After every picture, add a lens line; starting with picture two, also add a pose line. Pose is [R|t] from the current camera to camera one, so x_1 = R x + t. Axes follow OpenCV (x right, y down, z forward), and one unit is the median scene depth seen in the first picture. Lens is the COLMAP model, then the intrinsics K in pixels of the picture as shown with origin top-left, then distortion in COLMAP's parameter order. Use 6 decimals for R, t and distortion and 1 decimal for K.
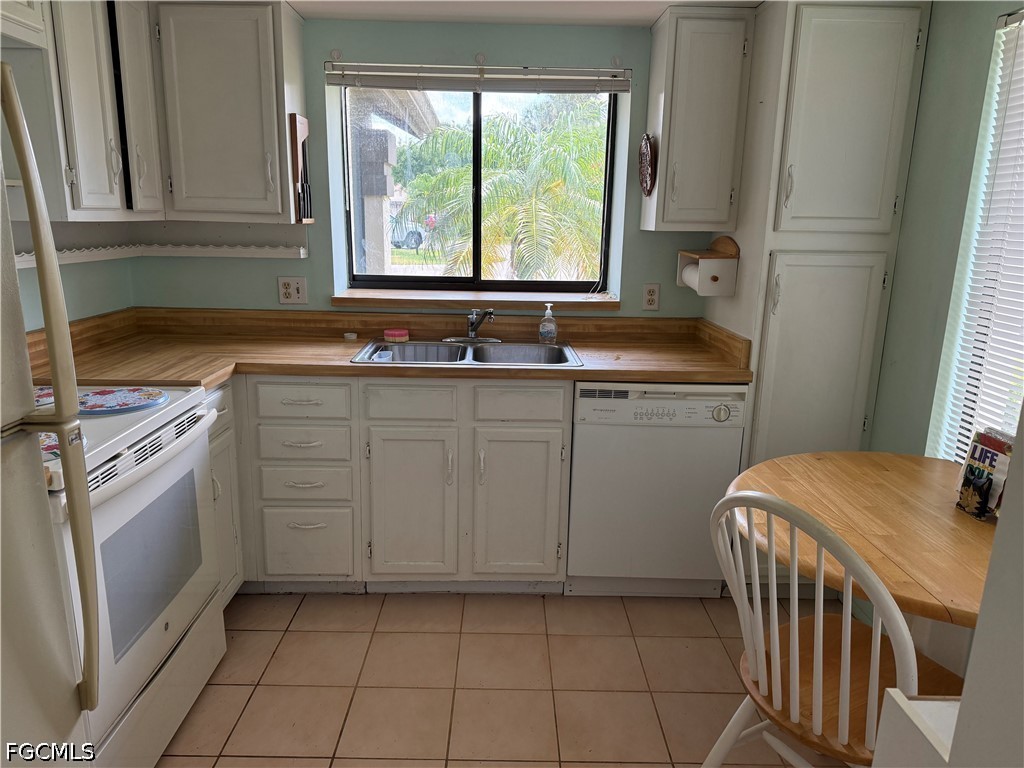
lens RADIAL K [[740.9, 0, 511.6], [0, 740.9, 391.1], [0, 0, 1]] dist [0.172350, -0.314274]
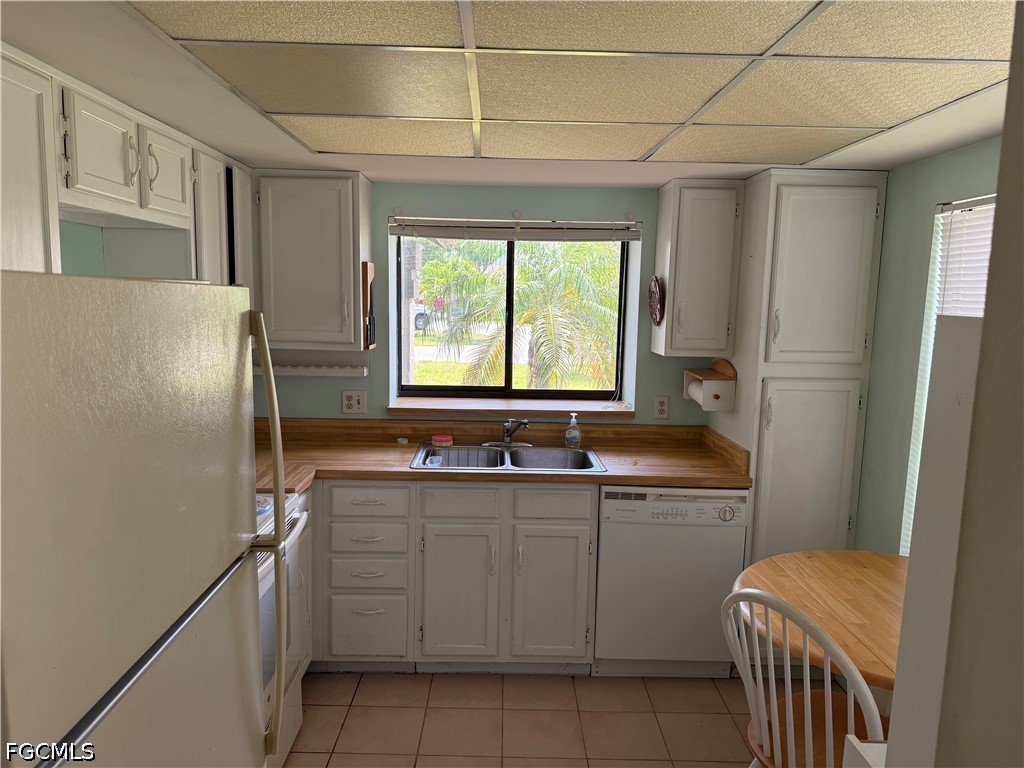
lens RADIAL K [[740.9, 0, 511.6], [0, 740.9, 391.1], [0, 0, 1]] dist [0.172350, -0.314274]
pose [[0.999991, 0.003211, -0.002806, -0.050677], [-0.003481, 0.994749, -0.102289, -0.038829], [0.002463, 0.102298, 0.994751, -0.180517]]
